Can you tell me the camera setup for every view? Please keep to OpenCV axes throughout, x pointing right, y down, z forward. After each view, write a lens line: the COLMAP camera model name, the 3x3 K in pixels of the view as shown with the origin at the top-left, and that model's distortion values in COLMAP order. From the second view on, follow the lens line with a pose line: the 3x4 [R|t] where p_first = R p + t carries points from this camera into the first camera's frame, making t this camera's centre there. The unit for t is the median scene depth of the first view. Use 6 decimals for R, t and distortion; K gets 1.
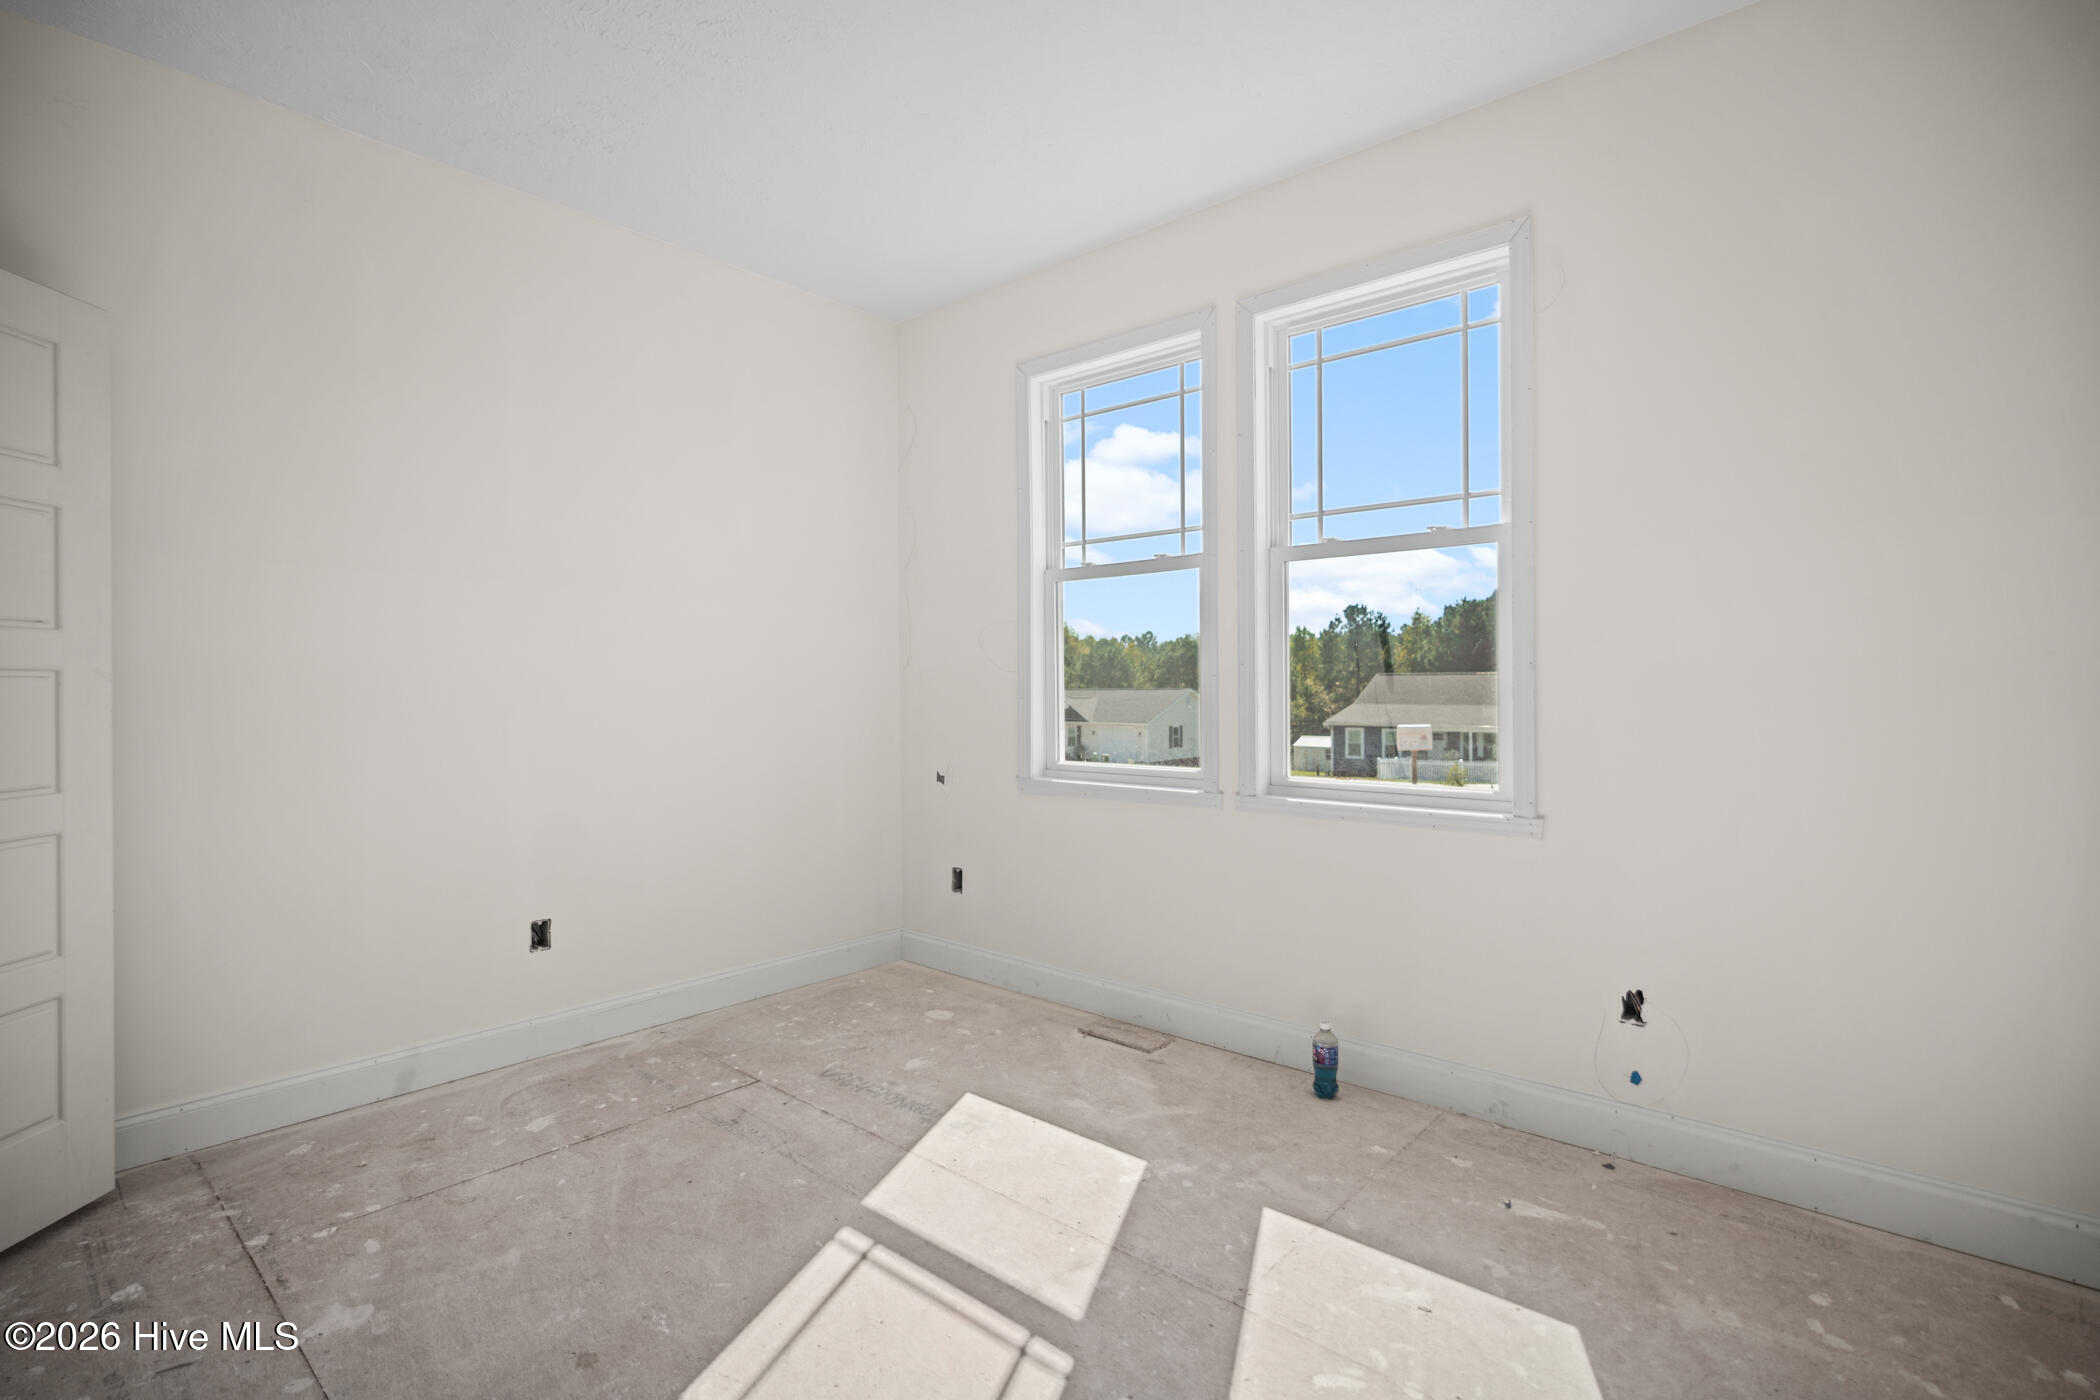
lens RADIAL K [[975.6, 0, 1049.8], [0, 975.6, 706.0], [0, 0, 1]] dist [-0.009143, 0.005523]
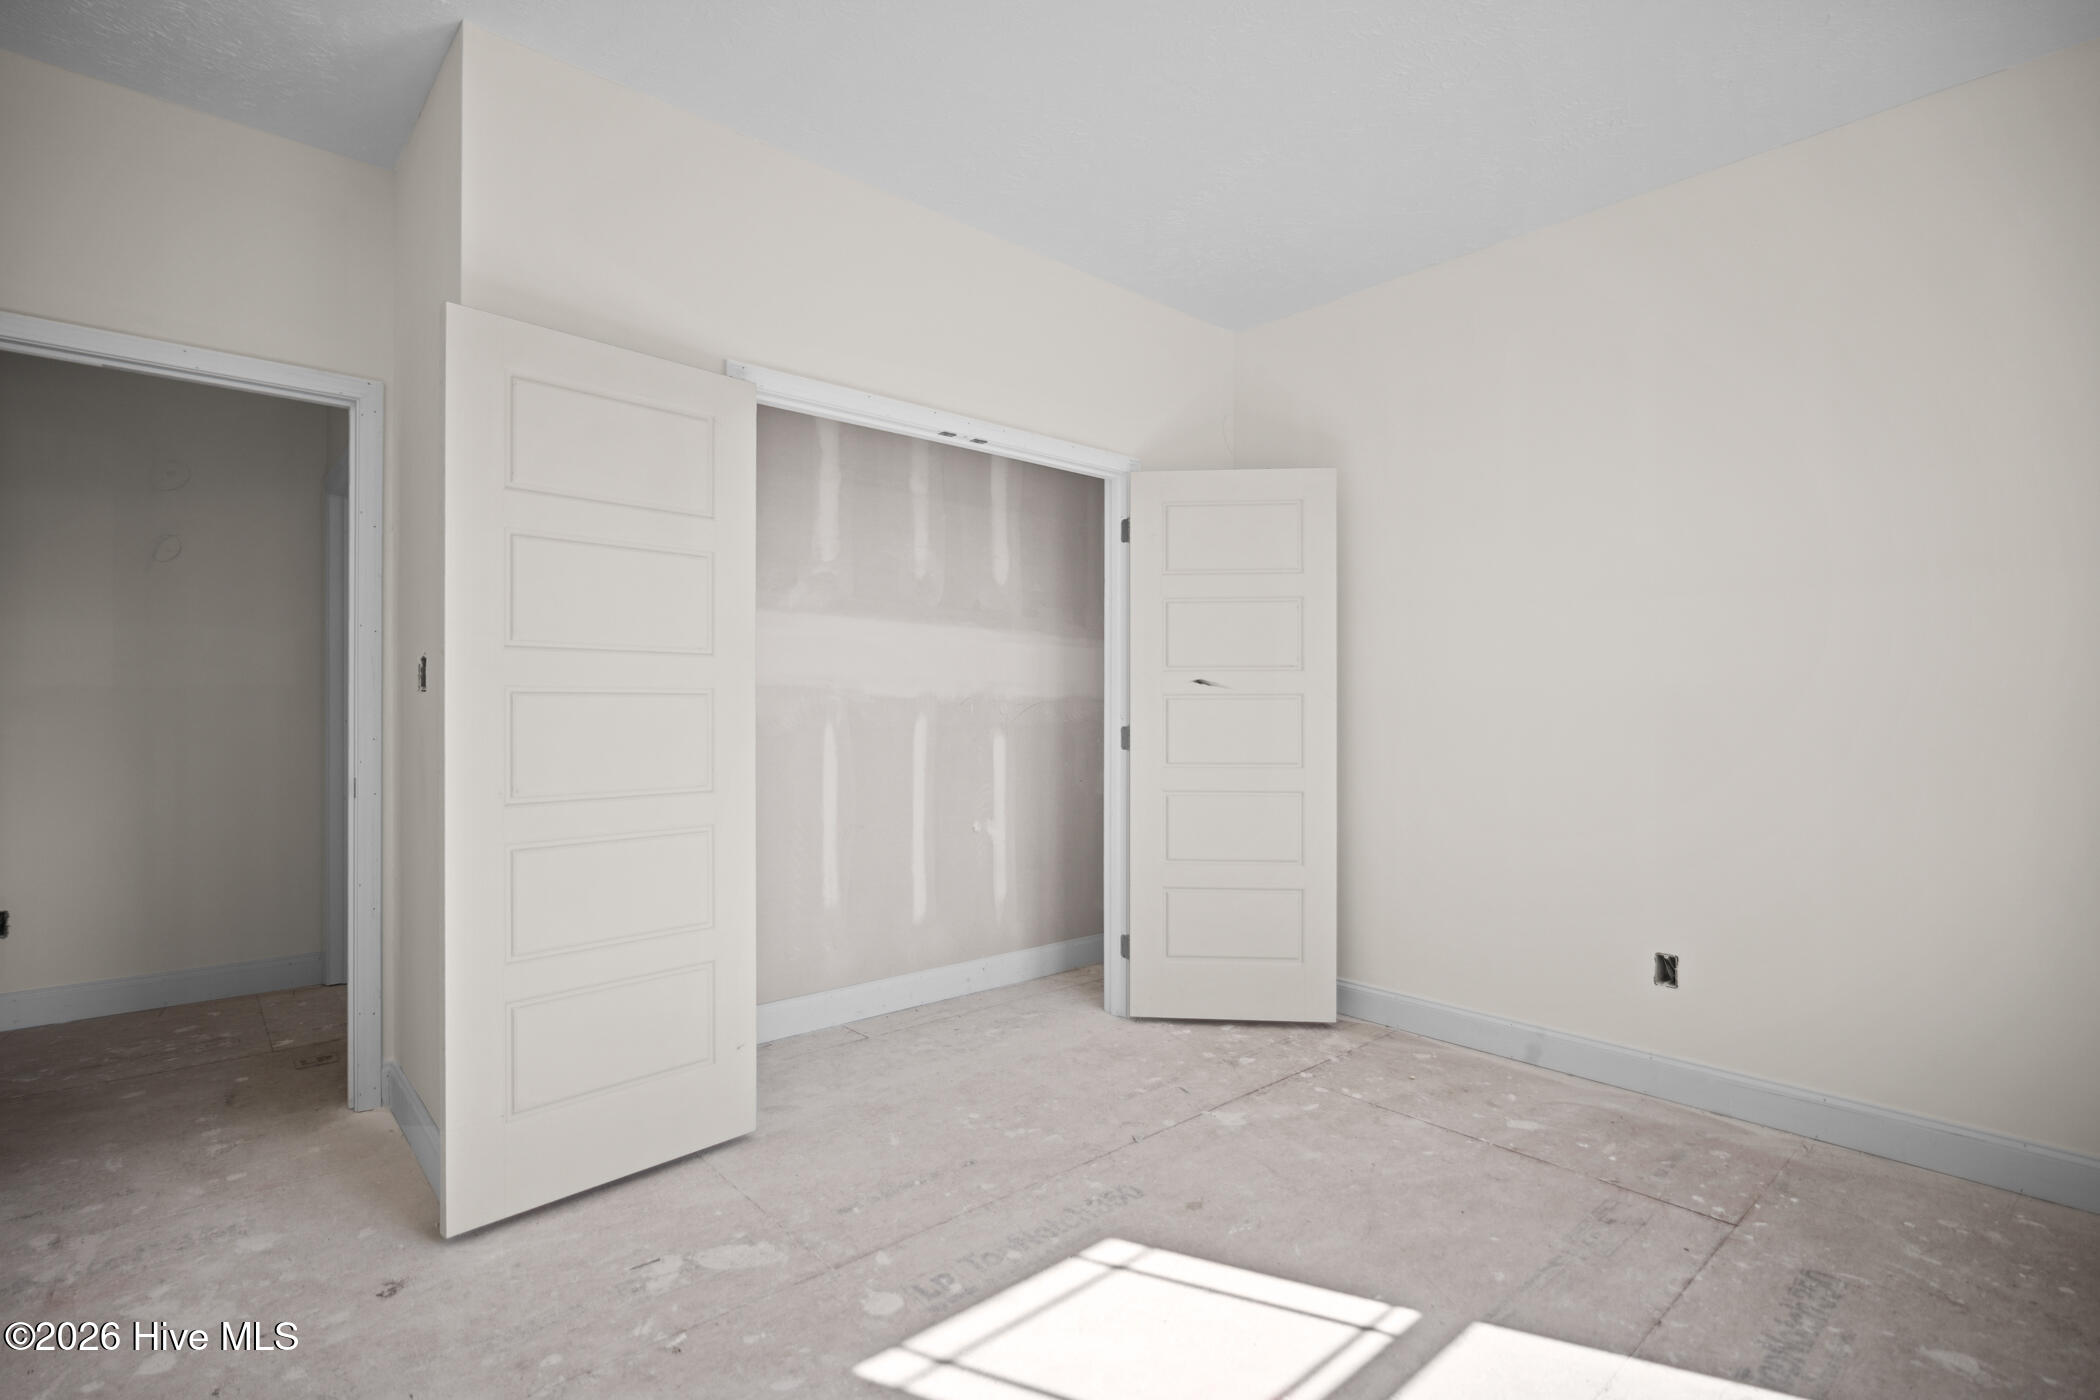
lens RADIAL K [[975.6, 0, 1049.8], [0, 975.6, 706.0], [0, 0, 1]] dist [-0.009143, 0.005523]
pose [[-0.117893, 0.001644, -0.993025, 0.608436], [-0.018093, 0.999829, 0.003804, -0.016825], [0.992861, 0.018415, -0.117844, 0.644461]]
